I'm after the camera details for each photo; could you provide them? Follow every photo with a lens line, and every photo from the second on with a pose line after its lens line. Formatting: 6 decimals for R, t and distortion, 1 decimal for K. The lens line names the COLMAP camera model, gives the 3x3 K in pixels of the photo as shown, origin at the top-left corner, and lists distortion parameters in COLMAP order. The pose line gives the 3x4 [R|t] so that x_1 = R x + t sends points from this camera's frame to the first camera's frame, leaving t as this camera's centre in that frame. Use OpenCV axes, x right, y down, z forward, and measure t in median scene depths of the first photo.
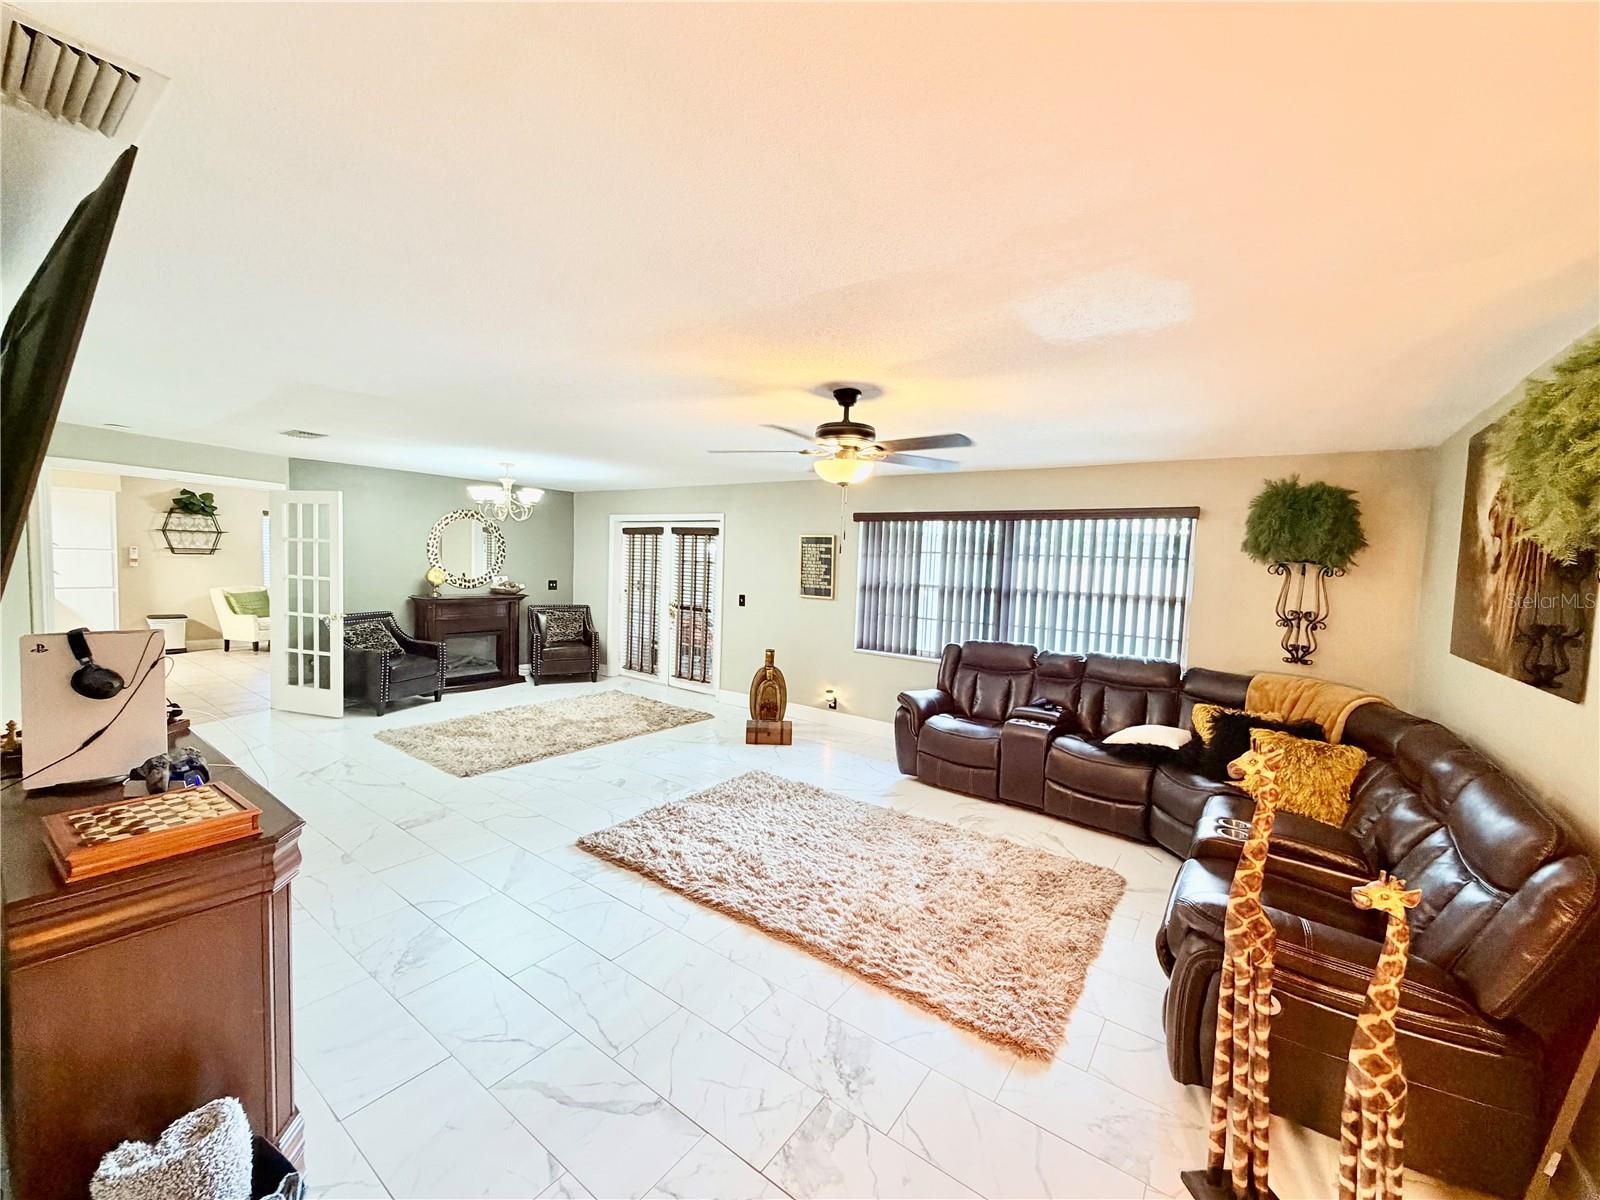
lens RADIAL K [[639.3, 0, 792.4], [0, 639.3, 598.8], [0, 0, 1]] dist [0.002407, -0.000766]
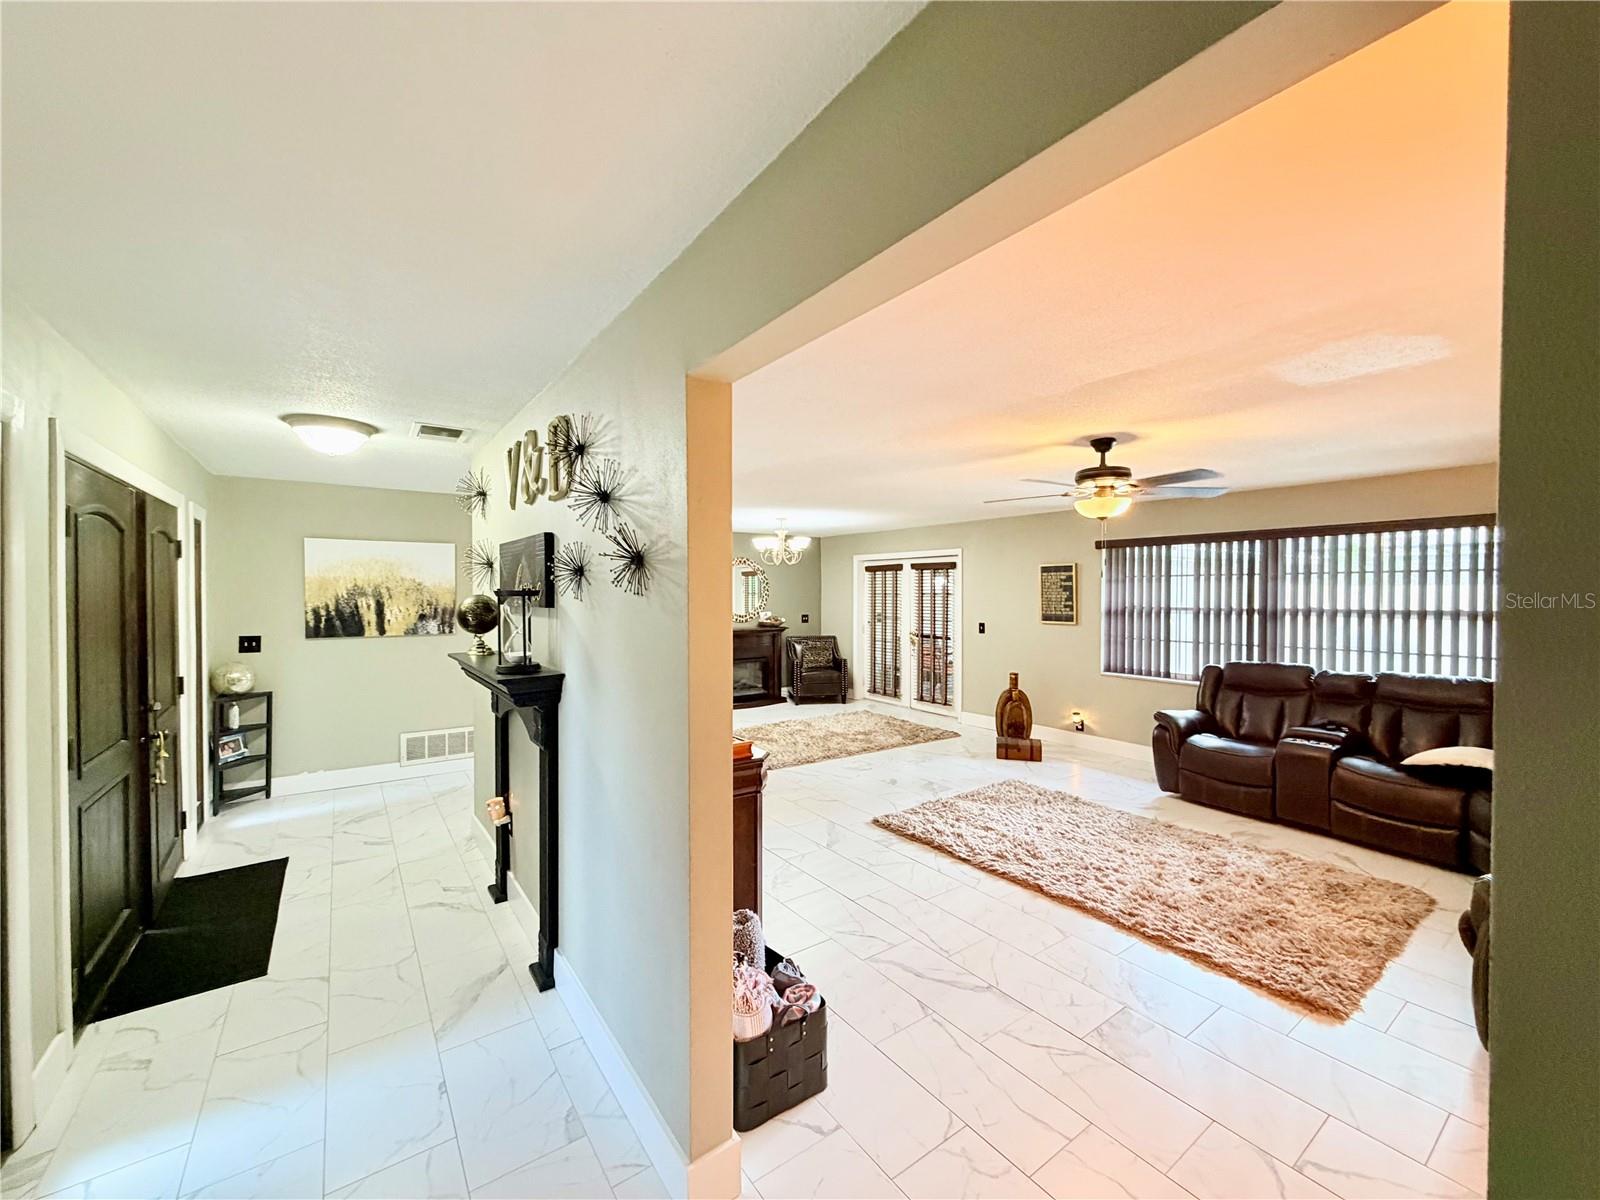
lens RADIAL K [[639.3, 0, 793.6], [0, 639.3, 599.6], [0, 0, 1]] dist [0.002407, -0.000766]
pose [[0.949458, -0.032008, -0.312256, -0.061501], [0.014765, 0.998240, -0.057433, 0.017569], [0.313545, 0.049920, 0.948260, -0.177975]]
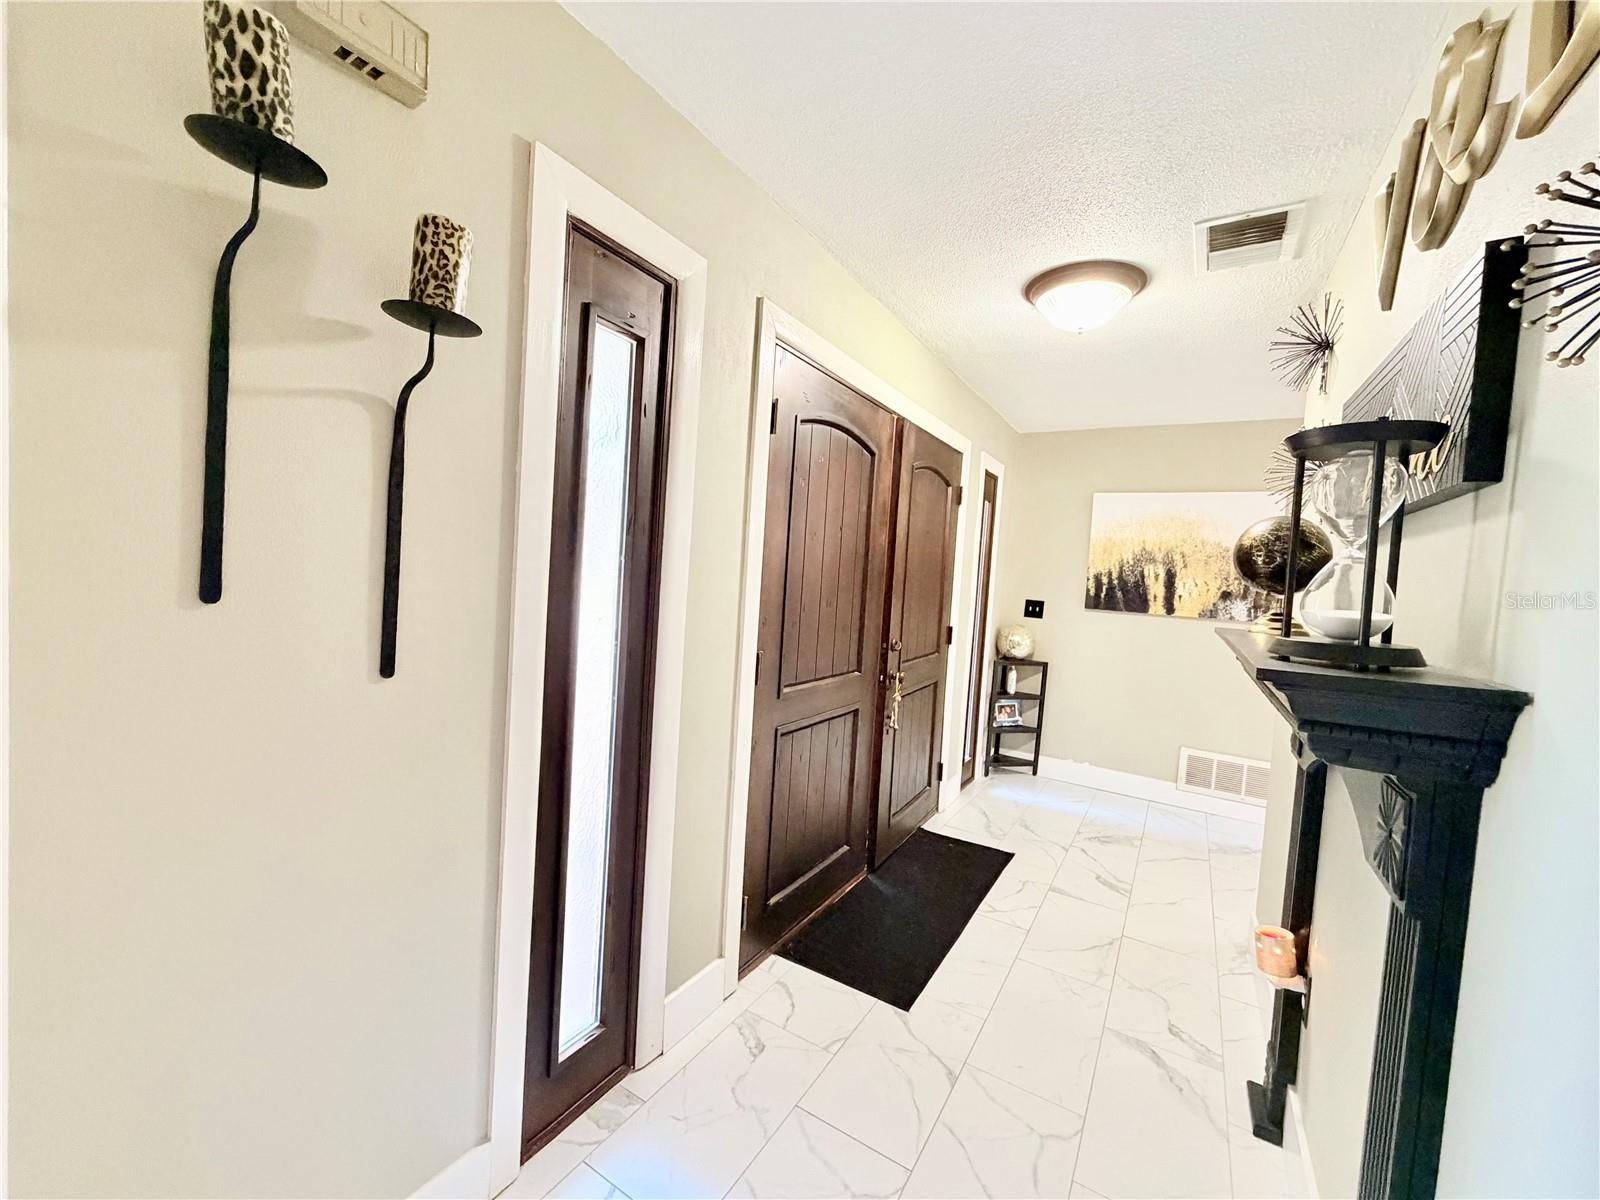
lens RADIAL K [[639.3, 0, 795.7], [0, 639.3, 600.7], [0, 0, 1]] dist [0.002407, -0.000766]
pose [[0.083718, 0.015675, -0.996366, -0.273145], [-0.122805, 0.992417, 0.005294, 0.043935], [0.988893, 0.121916, 0.085008, 0.081359]]
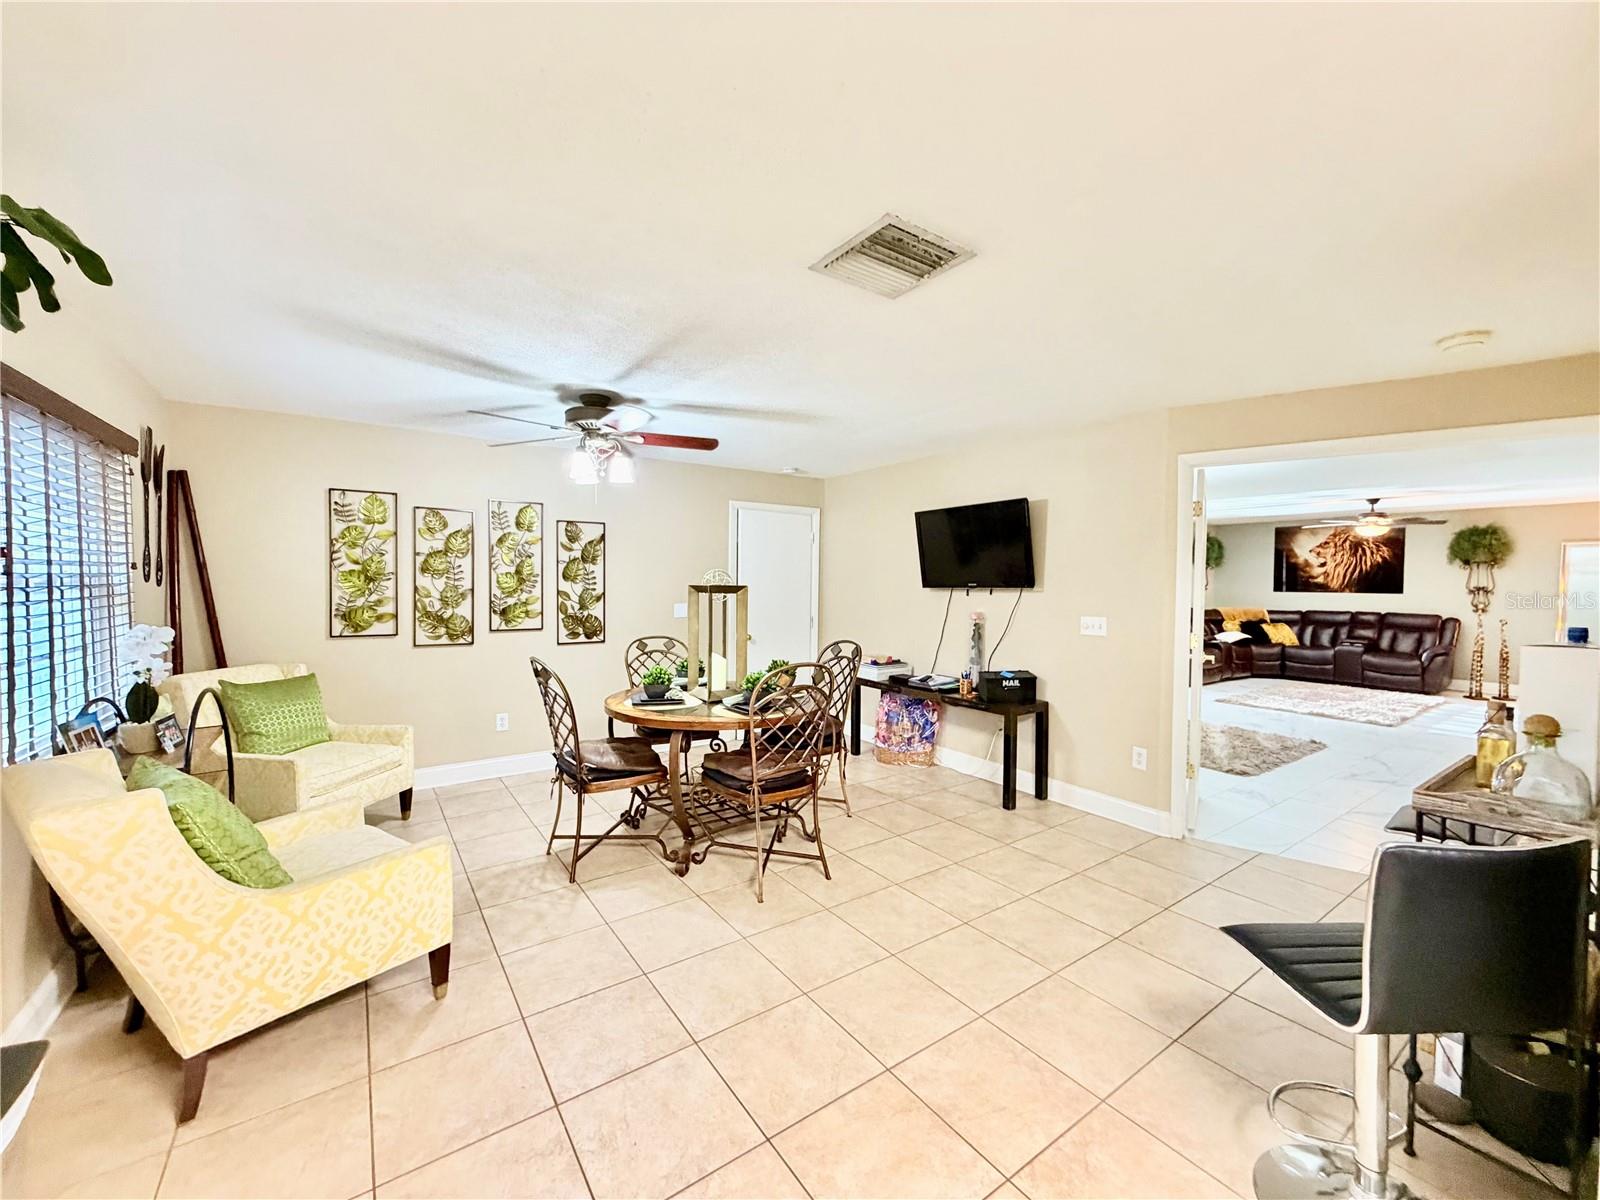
lens RADIAL K [[639.3, 0, 791.7], [0, 639.3, 601.2], [0, 0, 1]] dist [0.002407, -0.000766]
pose [[0.327705, -0.067255, 0.942383, -1.930025], [0.065517, 0.996680, 0.048347, -0.124313], [-0.942506, 0.045898, 0.331024, 1.486118]]
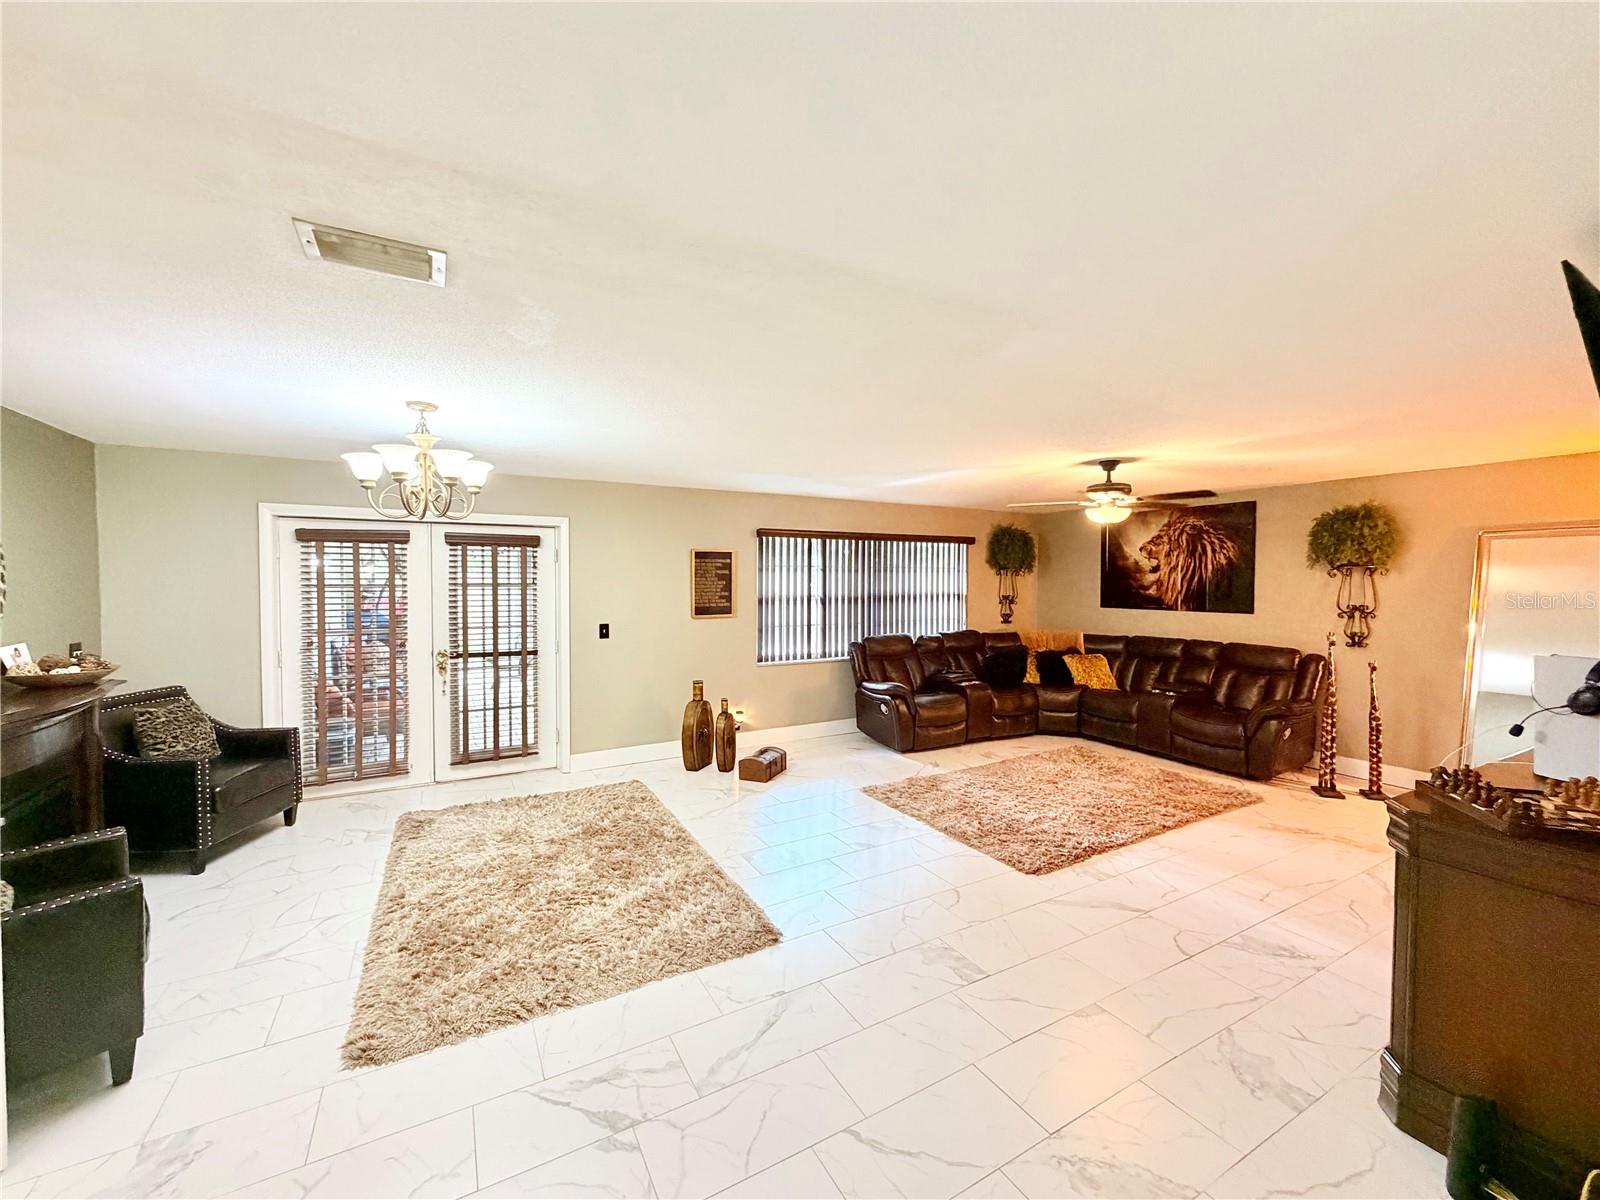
lens RADIAL K [[639.3, 0, 793.1], [0, 639.3, 598.4], [0, 0, 1]] dist [0.002407, -0.000766]
pose [[0.417345, -0.061363, 0.906674, -1.007820], [0.070894, 0.996875, 0.034835, -0.070373], [-0.905979, 0.049739, 0.420391, 0.678126]]
